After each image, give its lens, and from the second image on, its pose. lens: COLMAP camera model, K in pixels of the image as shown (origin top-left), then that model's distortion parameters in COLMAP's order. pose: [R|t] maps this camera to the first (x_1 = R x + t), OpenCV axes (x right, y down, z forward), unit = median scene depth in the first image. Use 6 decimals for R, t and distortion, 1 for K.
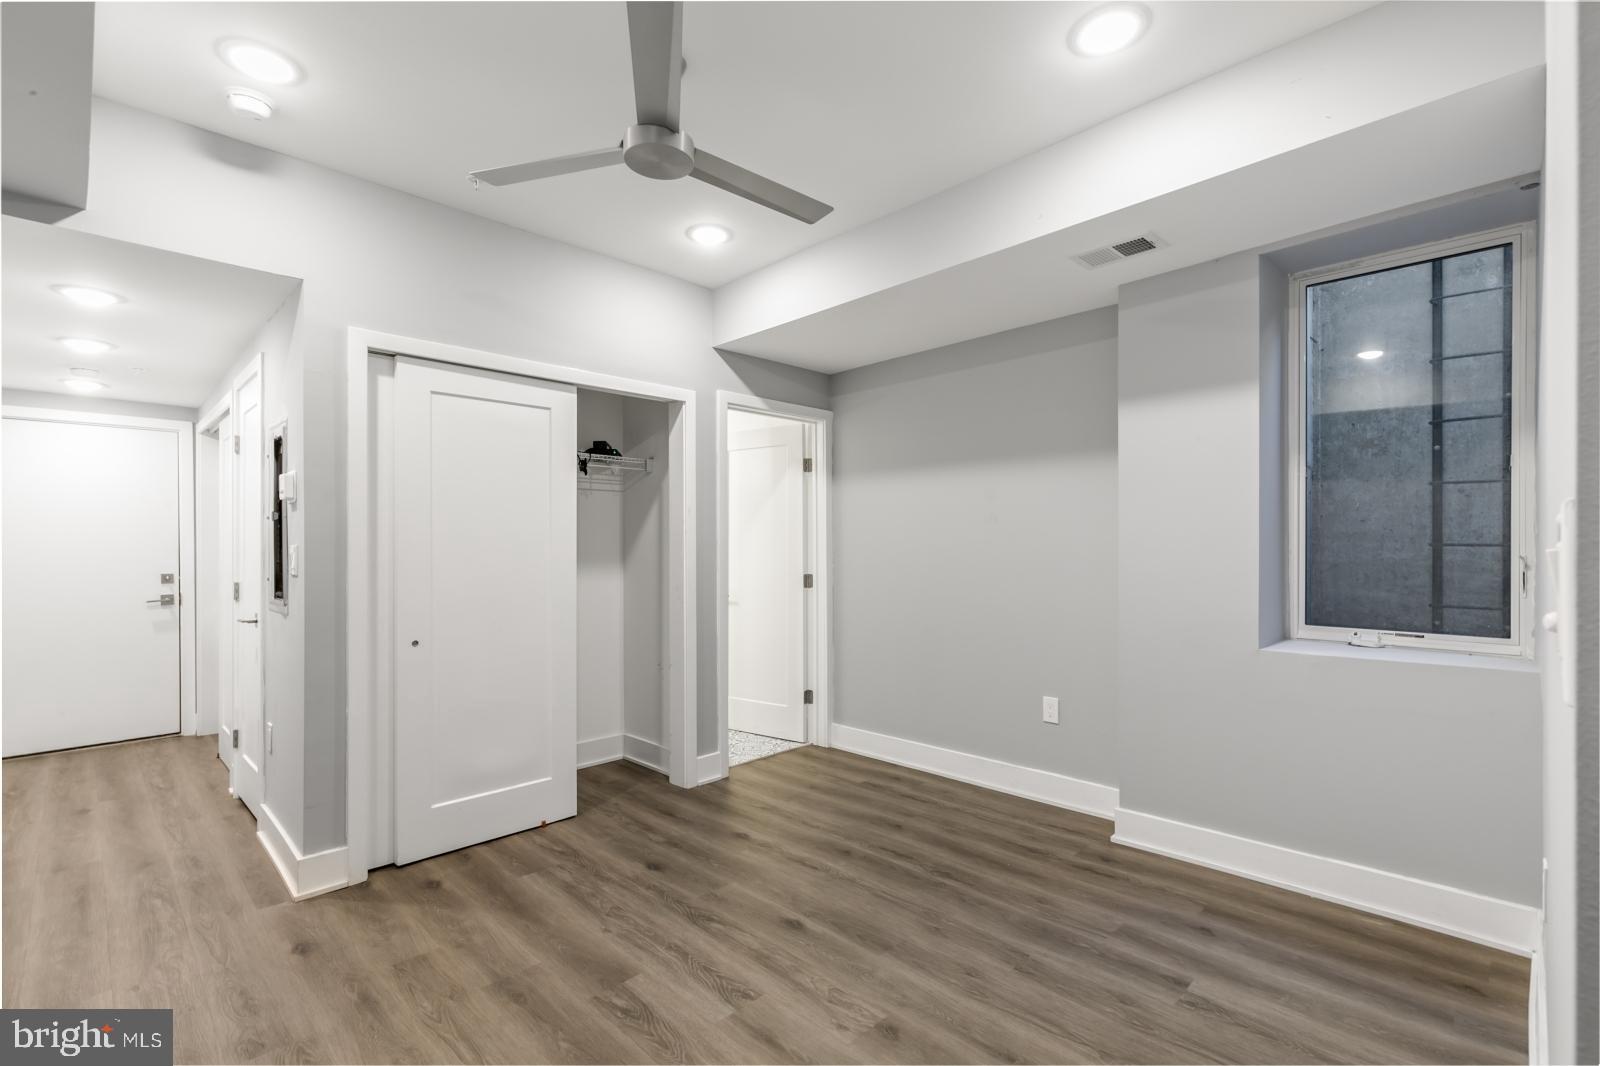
lens RADIAL K [[731.1, 0, 809.5], [0, 731.1, 541.2], [0, 0, 1]] dist [0.004846, -0.000540]
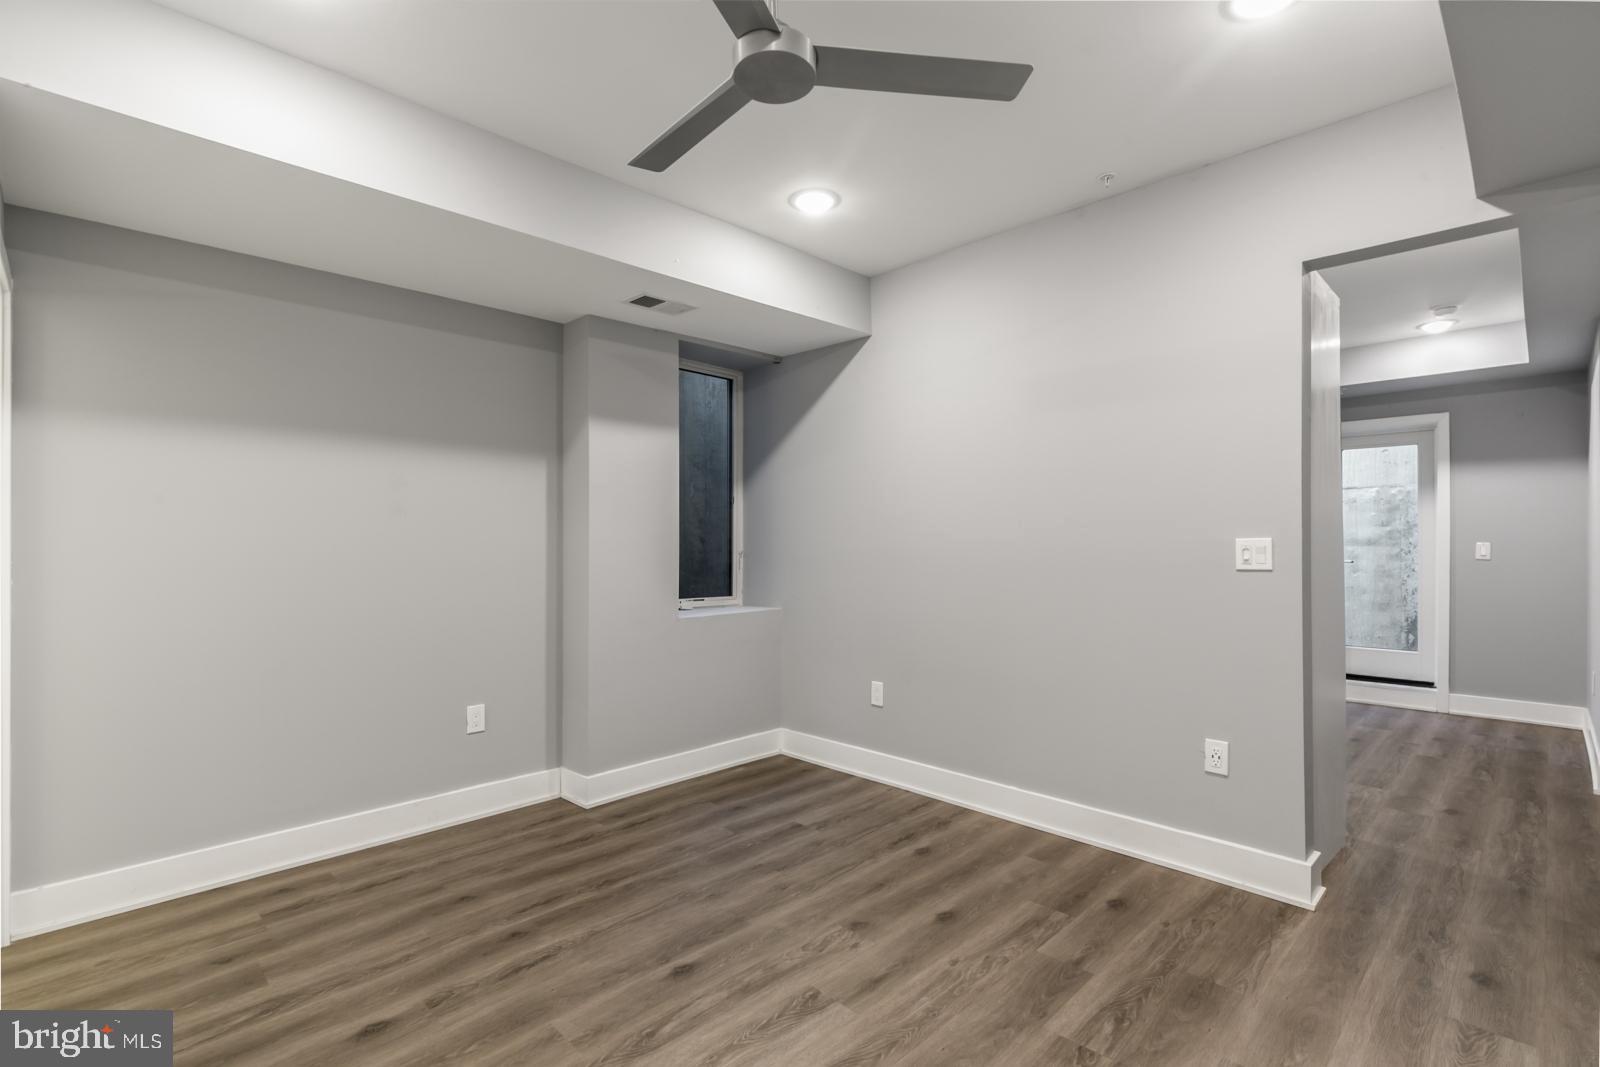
lens RADIAL K [[731.1, 0, 811.1], [0, 731.1, 534.5], [0, 0, 1]] dist [0.004846, -0.000540]
pose [[0.001981, 0.016728, 0.999858, -0.837758], [-0.005204, 0.999847, -0.016718, 0.009565], [-0.999984, -0.005170, 0.002068, 0.774038]]
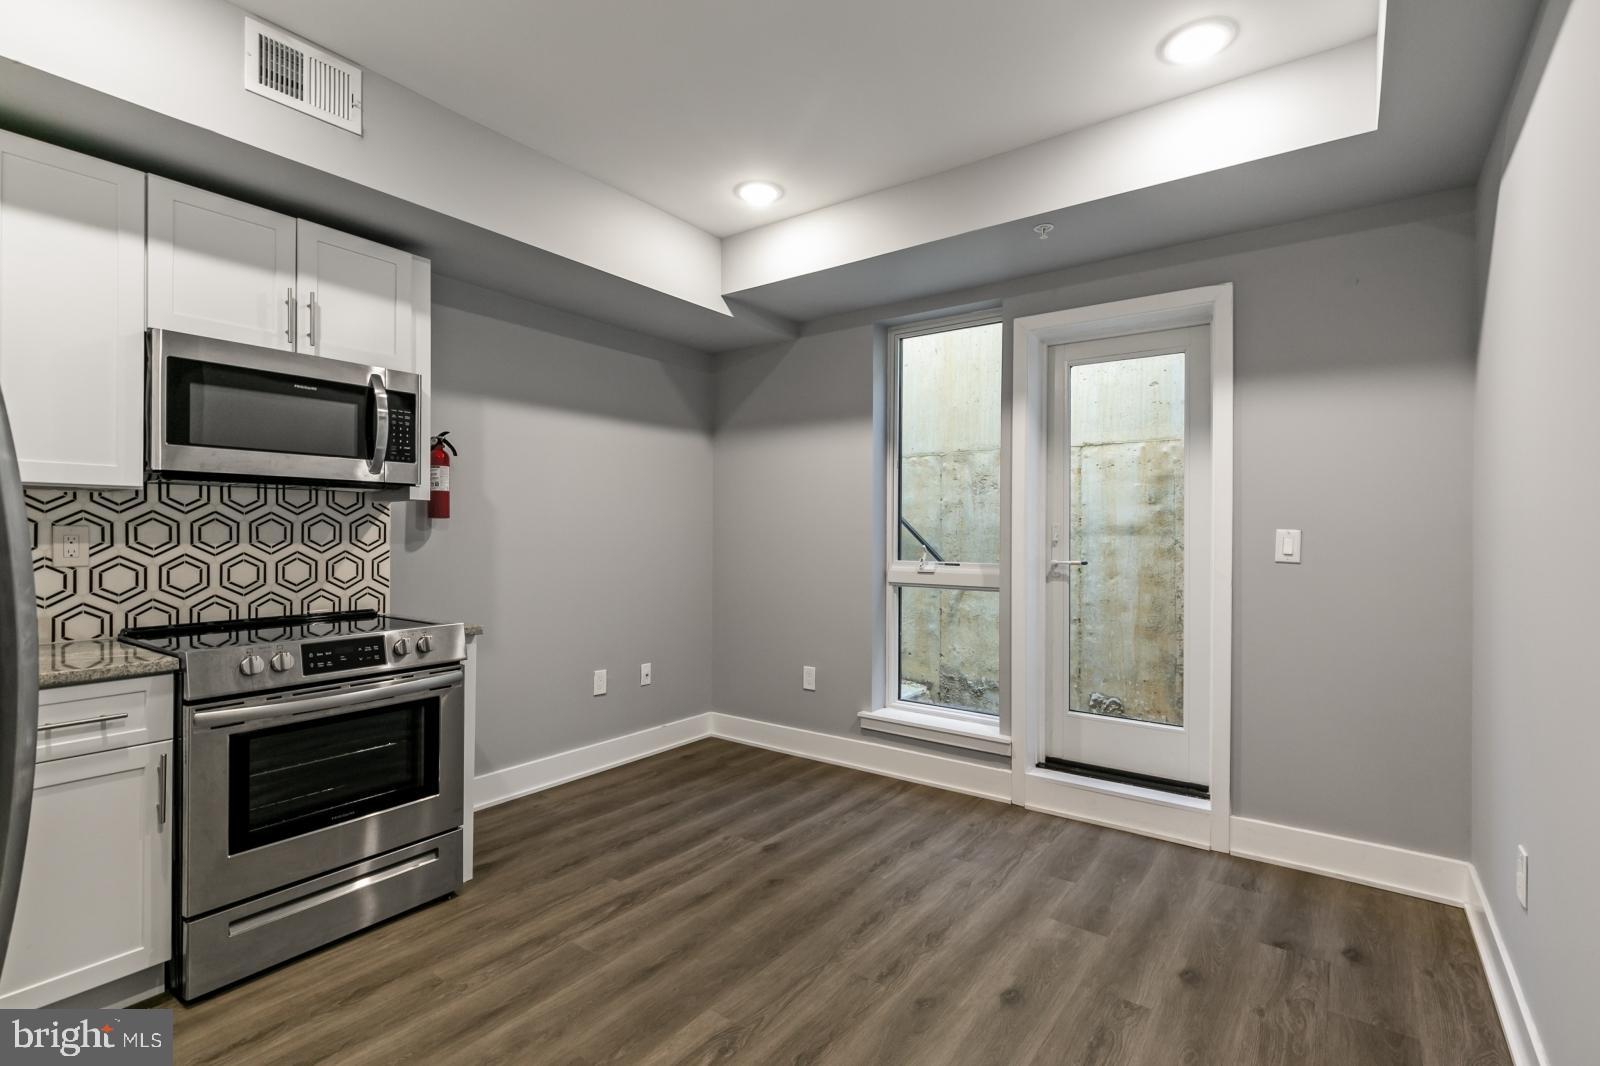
lens RADIAL K [[731.1, 0, 806.0], [0, 731.1, 536.0], [0, 0, 1]] dist [0.004846, -0.000540]
pose [[-0.147777, 0.003356, 0.989015, -0.610699], [0.004069, 0.999988, -0.002785, 0.007224], [-0.989012, 0.003613, -0.147789, 0.563736]]
